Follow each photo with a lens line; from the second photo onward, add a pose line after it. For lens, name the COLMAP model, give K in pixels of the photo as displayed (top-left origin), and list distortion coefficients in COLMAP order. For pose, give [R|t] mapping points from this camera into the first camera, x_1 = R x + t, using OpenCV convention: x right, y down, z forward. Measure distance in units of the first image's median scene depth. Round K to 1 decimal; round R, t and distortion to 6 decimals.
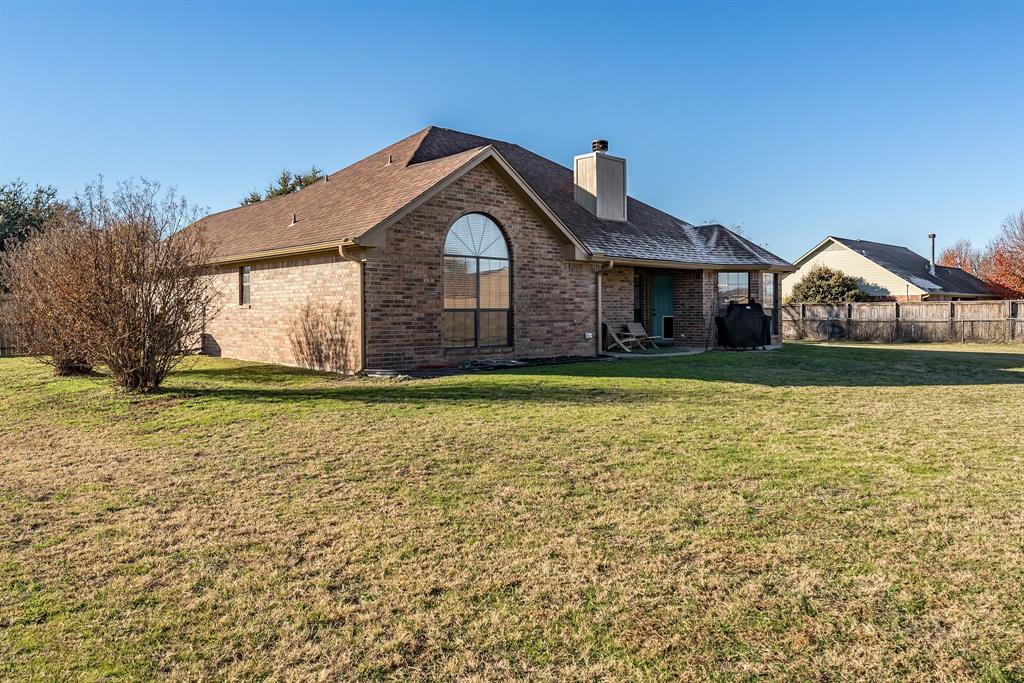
lens RADIAL K [[721.8, 0, 512.0], [0, 721.8, 341.5], [0, 0, 1]] dist [0.007029, 0.001889]
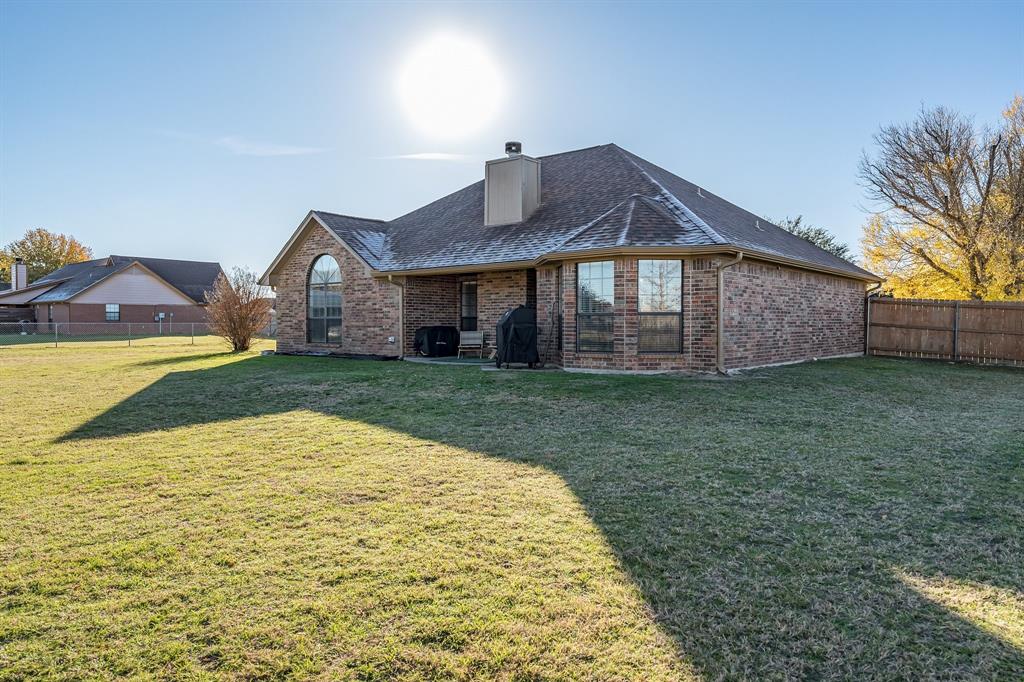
lens RADIAL K [[703.5, 0, 512.0], [0, 703.5, 341.0], [0, 0, 1]] dist [-0.004081, -0.000382]
pose [[0.115601, 0.038455, -0.992551, 1.348033], [-0.031245, 0.998897, 0.035062, -0.054934], [0.992804, 0.026959, 0.116675, 1.118885]]
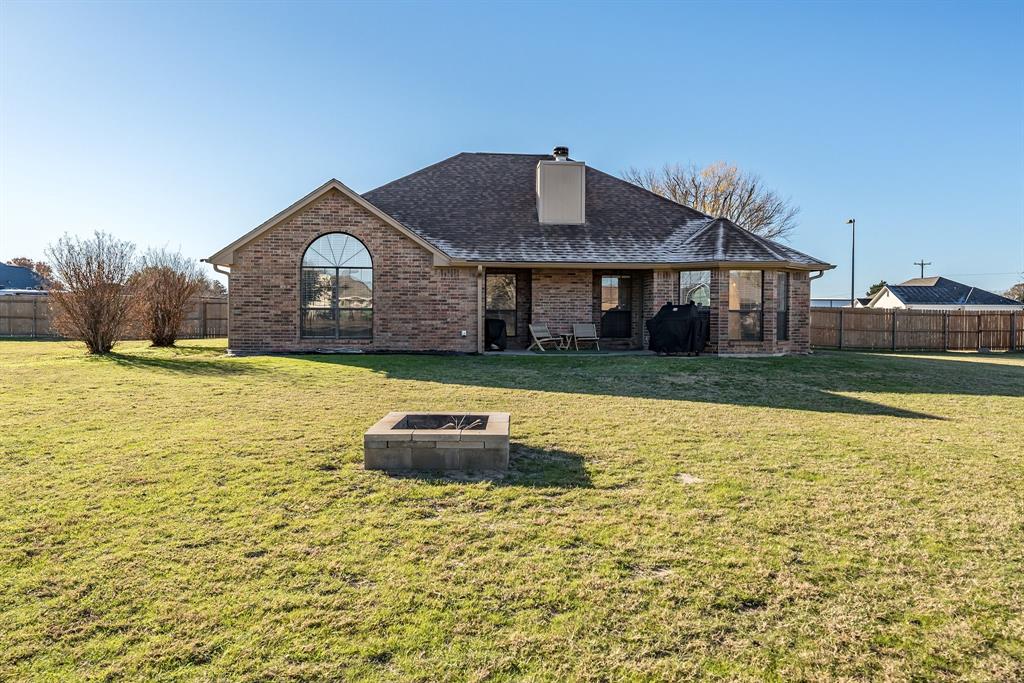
lens RADIAL K [[703.5, 0, 512.0], [0, 703.5, 341.5], [0, 0, 1]] dist [-0.004081, -0.000382]
pose [[0.781998, 0.038998, -0.622060, 0.886347], [-0.036138, 0.999199, 0.017211, -0.017341], [0.622232, 0.009021, 0.782781, 0.205457]]
